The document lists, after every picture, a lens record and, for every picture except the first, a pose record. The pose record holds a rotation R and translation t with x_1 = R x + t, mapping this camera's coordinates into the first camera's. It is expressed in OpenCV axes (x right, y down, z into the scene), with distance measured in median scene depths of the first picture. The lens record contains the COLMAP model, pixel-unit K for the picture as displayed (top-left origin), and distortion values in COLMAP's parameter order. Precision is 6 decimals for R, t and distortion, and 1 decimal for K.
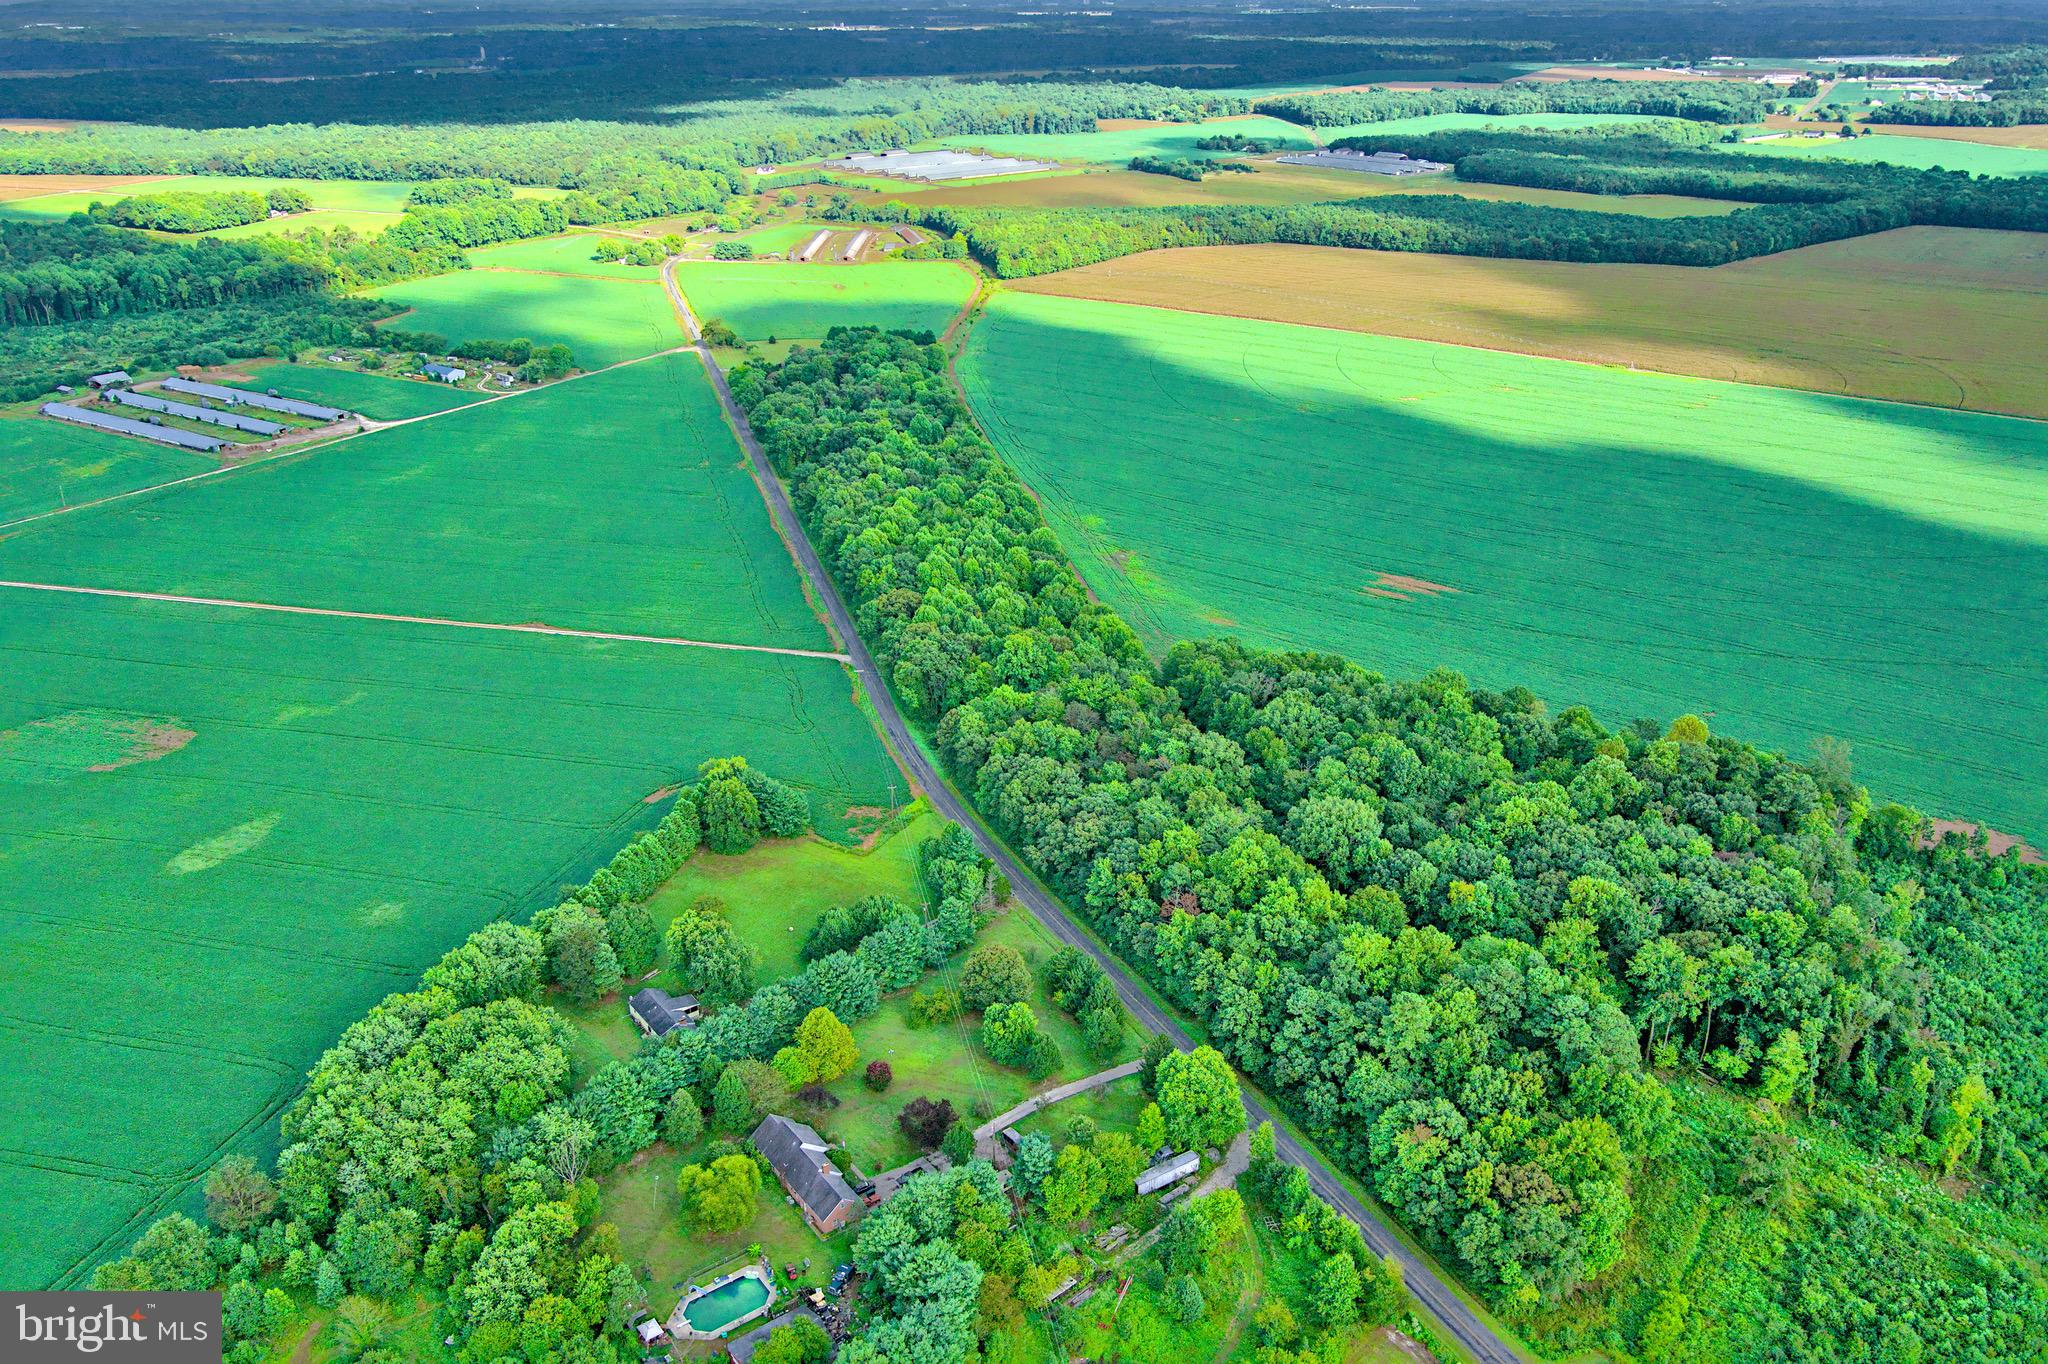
lens RADIAL K [[1613.1, 0, 1024.0], [0, 1613.1, 682.0], [0, 0, 1]] dist [-0.033072, 0.056118]
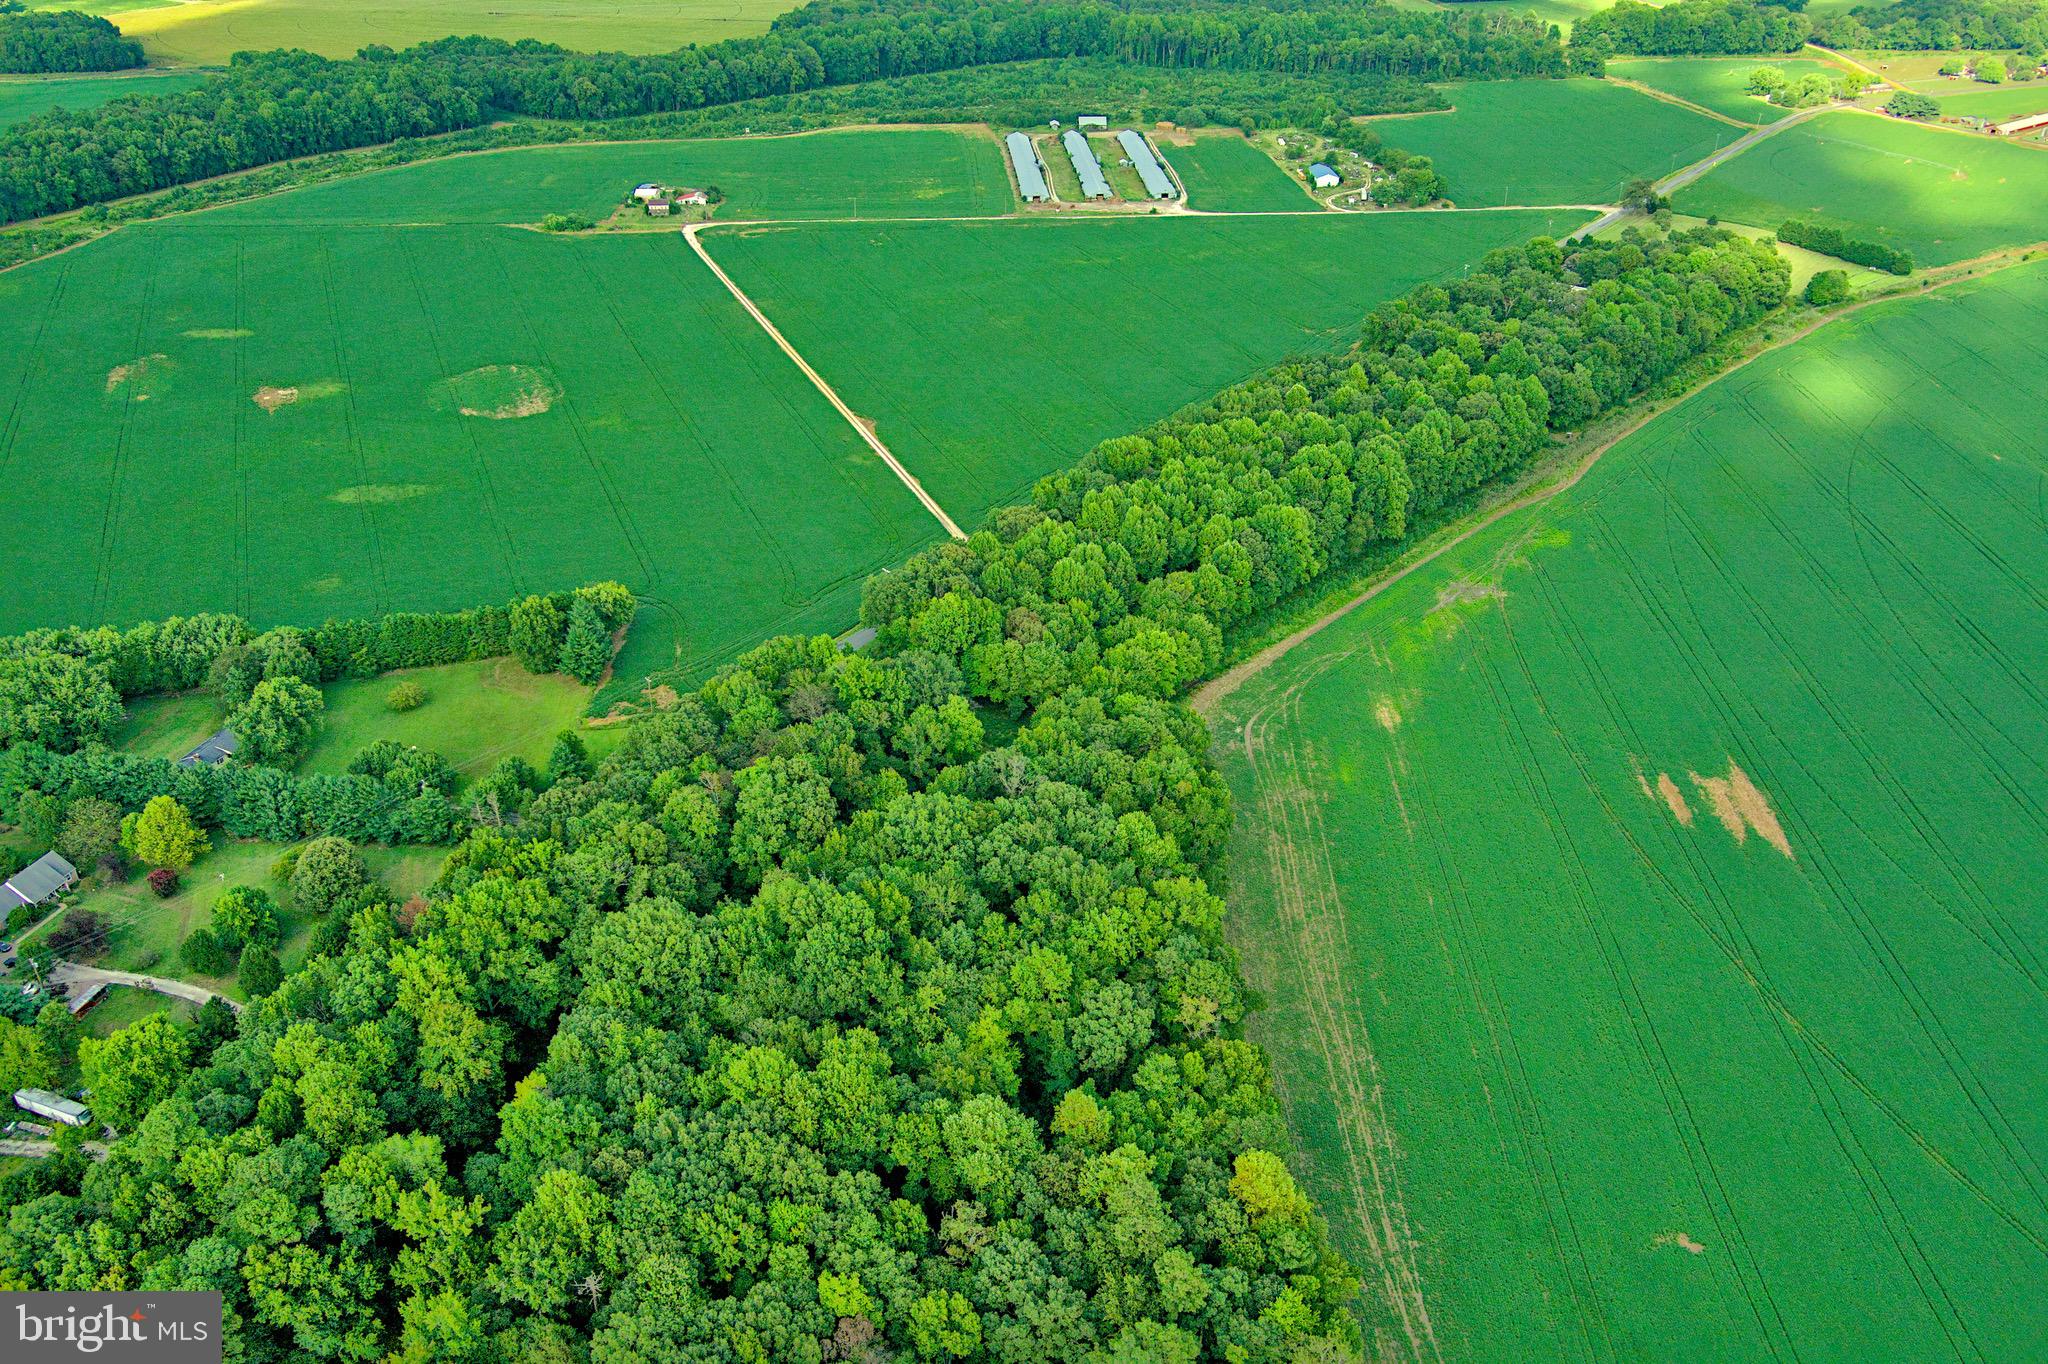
lens RADIAL K [[1613.1, 0, 1024.0], [0, 1613.1, 682.0], [0, 0, 1]] dist [-0.033072, 0.056118]
pose [[0.577259, 0.414429, -0.703577, 0.530360], [-0.325342, 0.907020, 0.267333, -0.191351], [0.748949, 0.074583, 0.658417, 0.433843]]
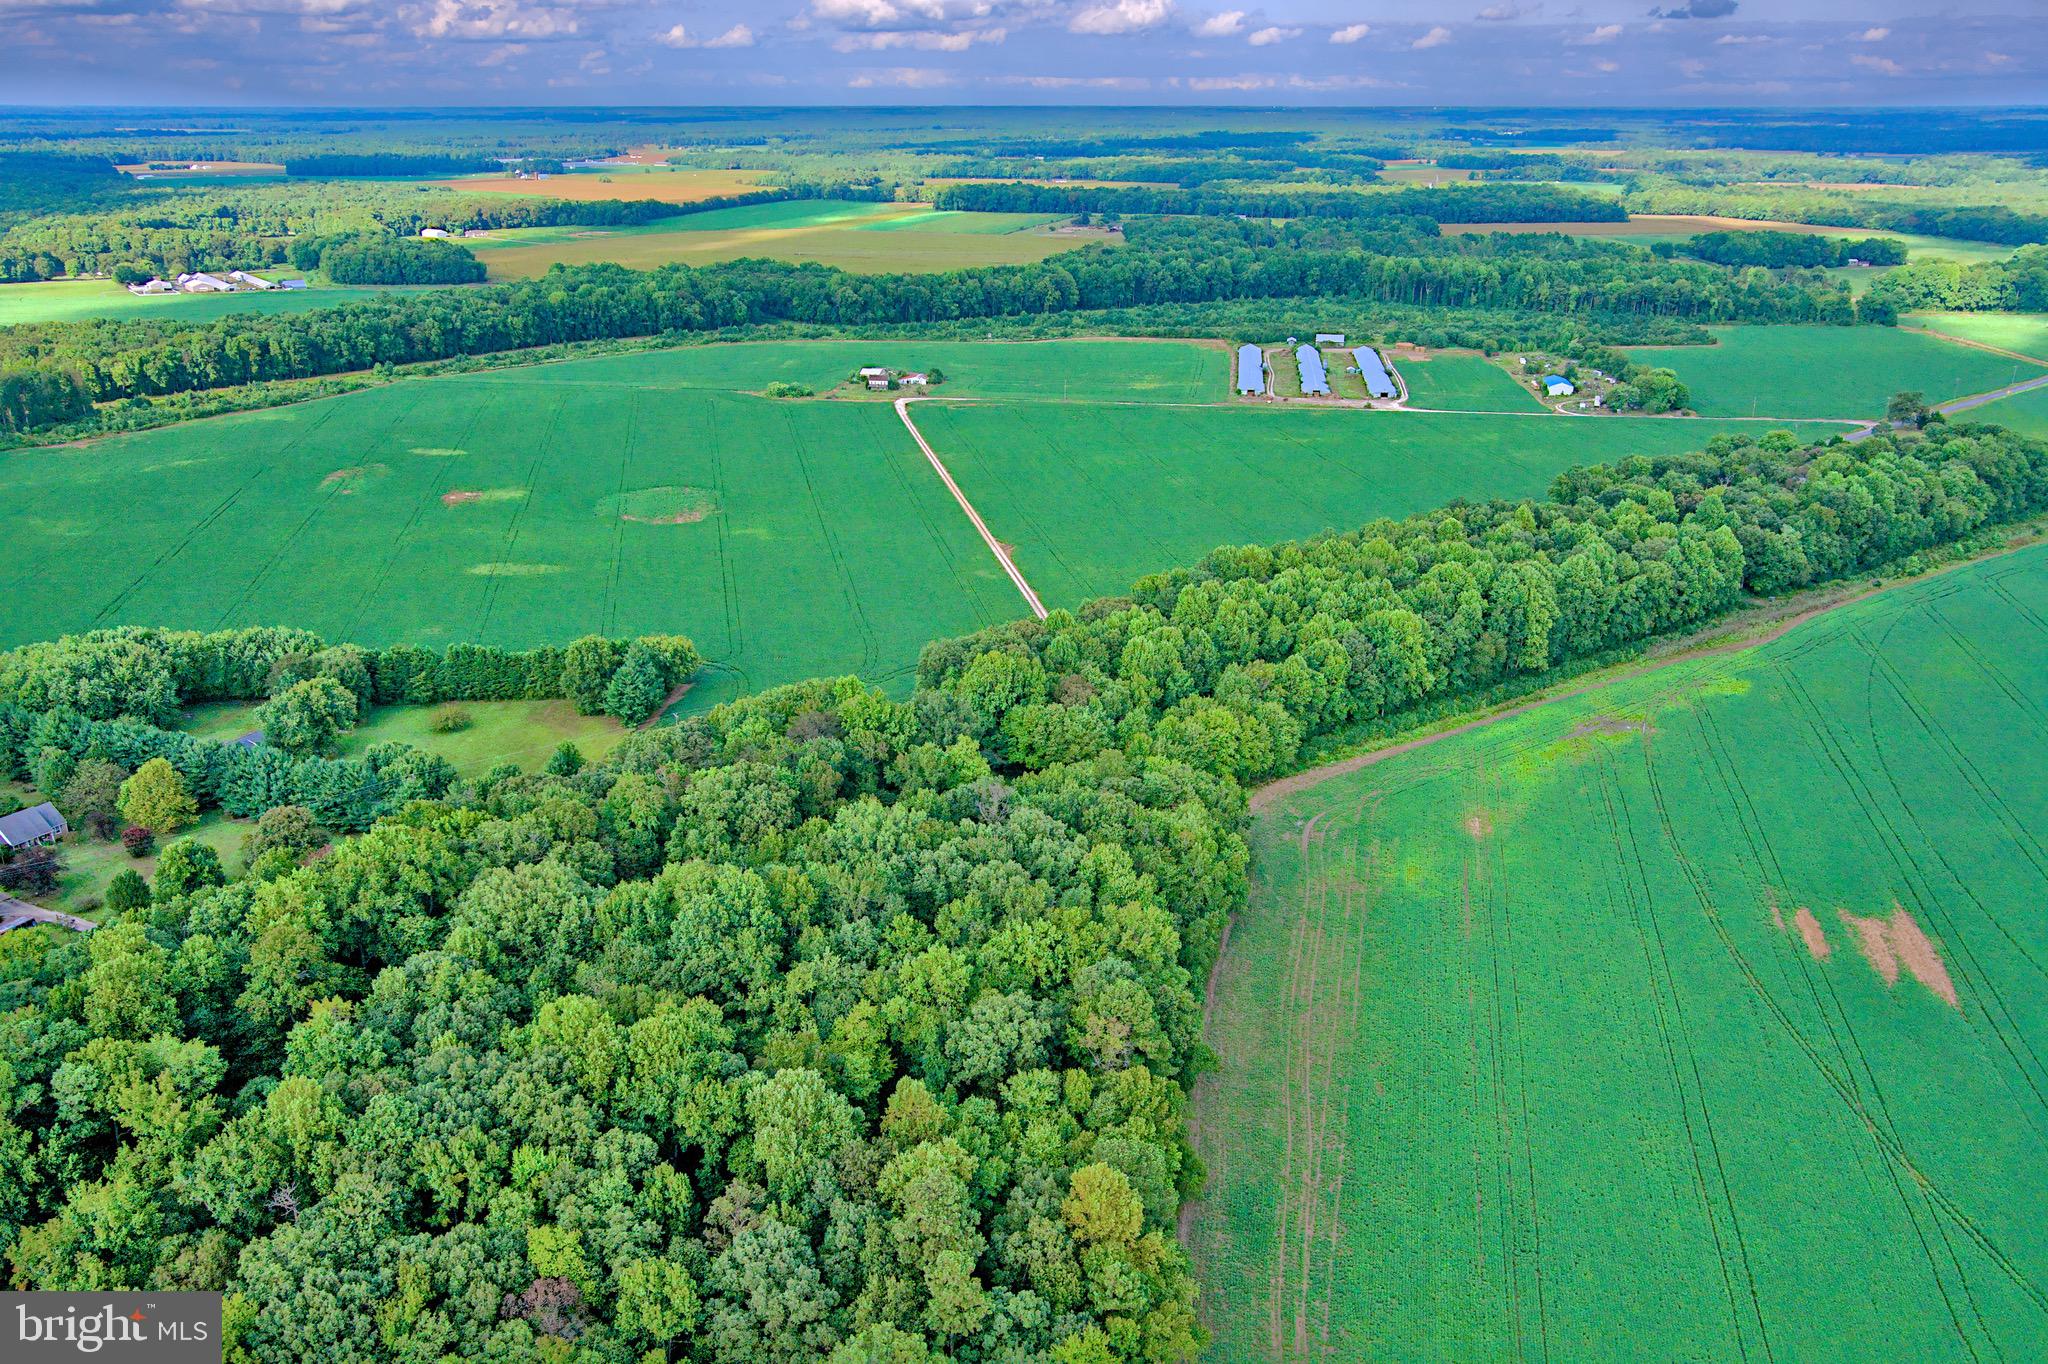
lens RADIAL K [[1613.1, 0, 1024.0], [0, 1613.1, 682.0], [0, 0, 1]] dist [-0.033072, 0.056118]
pose [[0.400989, 0.315758, -0.859944, 0.570769], [-0.367540, 0.915307, 0.164704, -0.126866], [0.839120, 0.250019, 0.483082, 0.569179]]
